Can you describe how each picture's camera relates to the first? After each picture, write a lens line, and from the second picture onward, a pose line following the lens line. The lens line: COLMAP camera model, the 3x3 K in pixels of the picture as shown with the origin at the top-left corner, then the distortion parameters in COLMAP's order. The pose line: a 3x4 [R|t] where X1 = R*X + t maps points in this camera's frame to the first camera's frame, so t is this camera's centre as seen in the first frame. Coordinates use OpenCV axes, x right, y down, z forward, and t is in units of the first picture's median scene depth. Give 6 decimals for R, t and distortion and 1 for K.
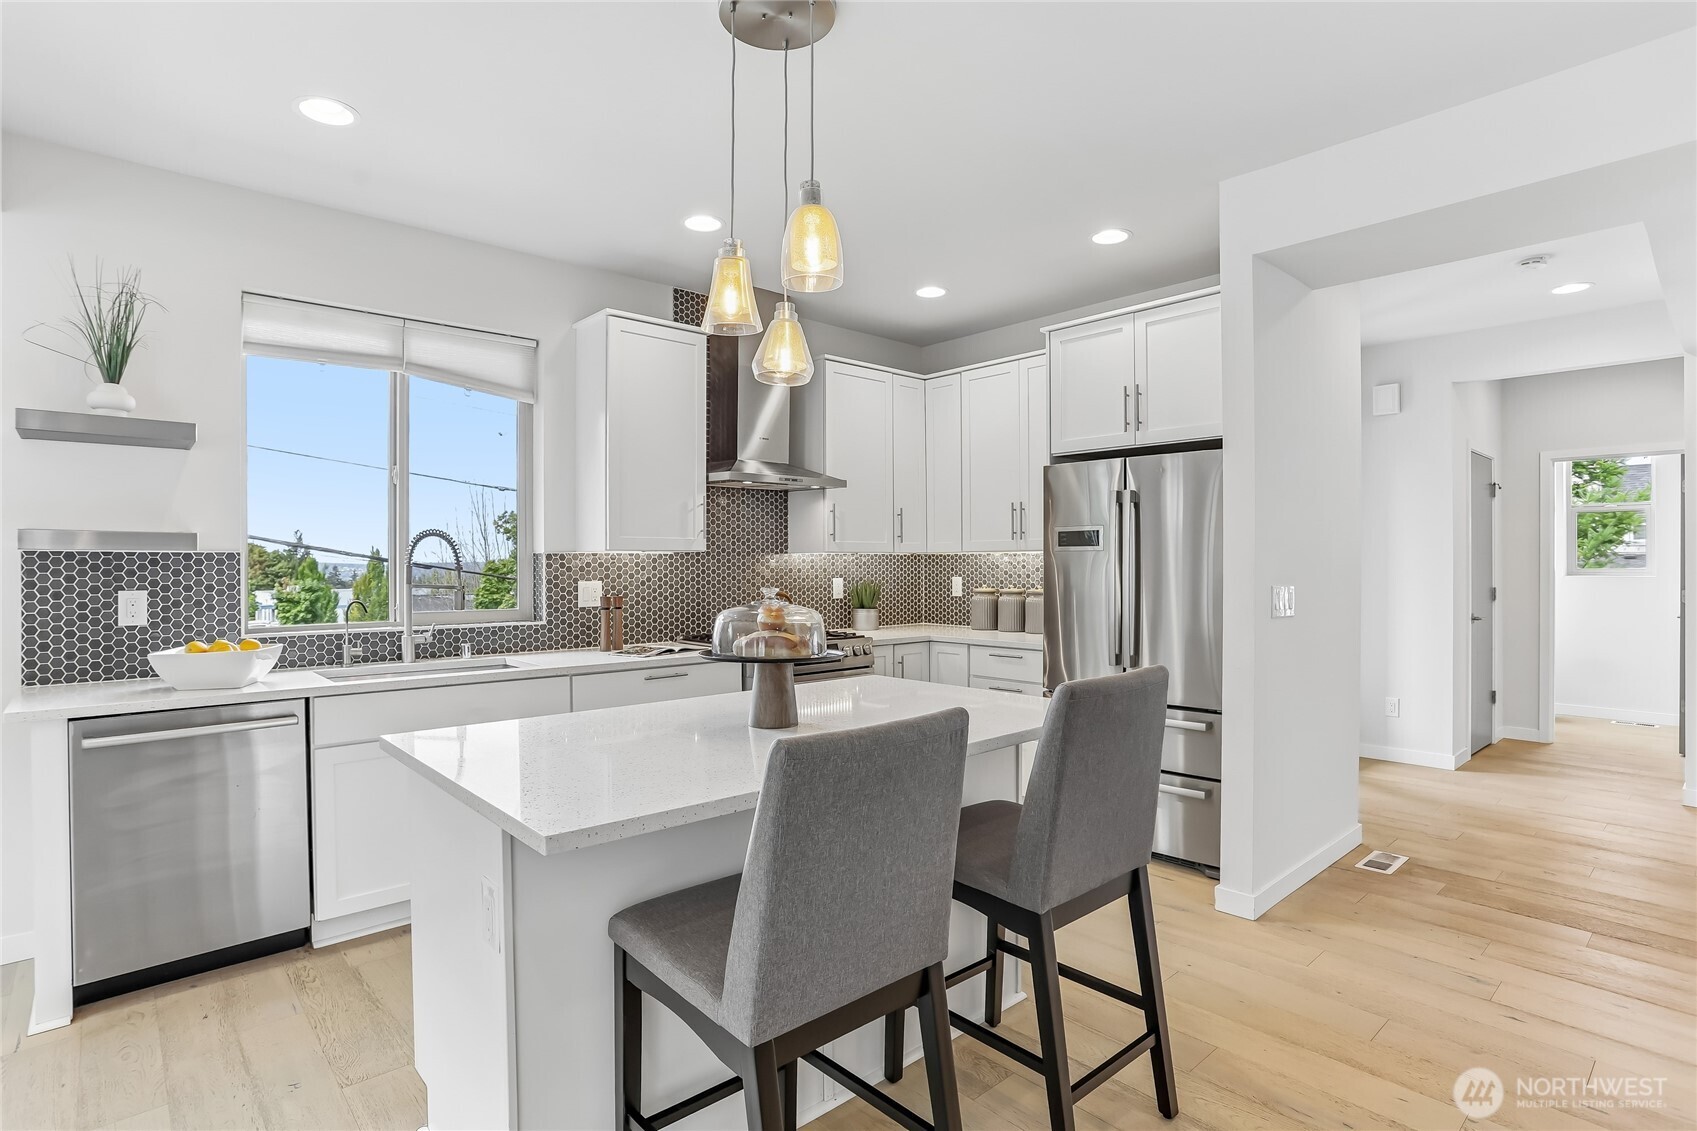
lens RADIAL K [[853.0, 0, 848.5], [0, 853.0, 565.5], [0, 0, 1]] dist [-0.000484, -0.000141]
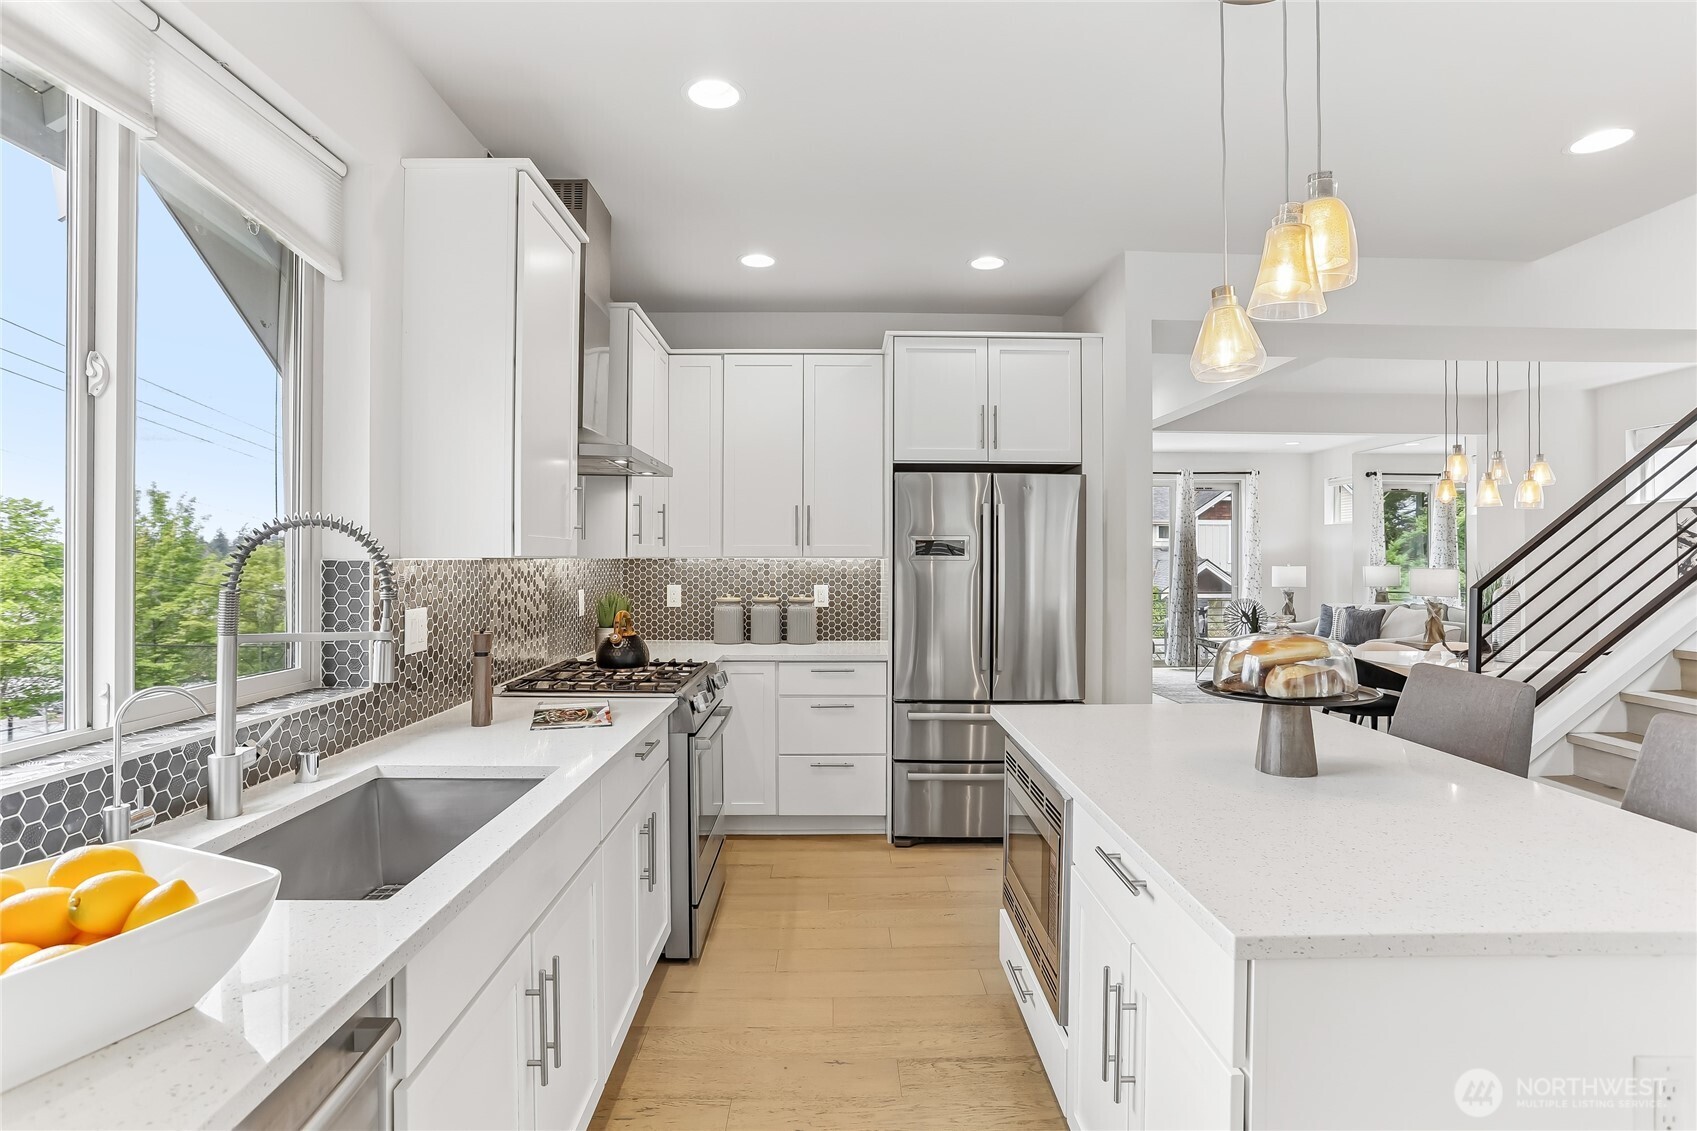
lens RADIAL K [[853.0, 0, 848.5], [0, 853.0, 565.5], [0, 0, 1]] dist [-0.000484, -0.000141]
pose [[0.654942, -0.002974, 0.755673, -0.565231], [-0.001445, 0.999986, 0.005188, -0.015086], [-0.755678, -0.004489, 0.654928, 0.409440]]
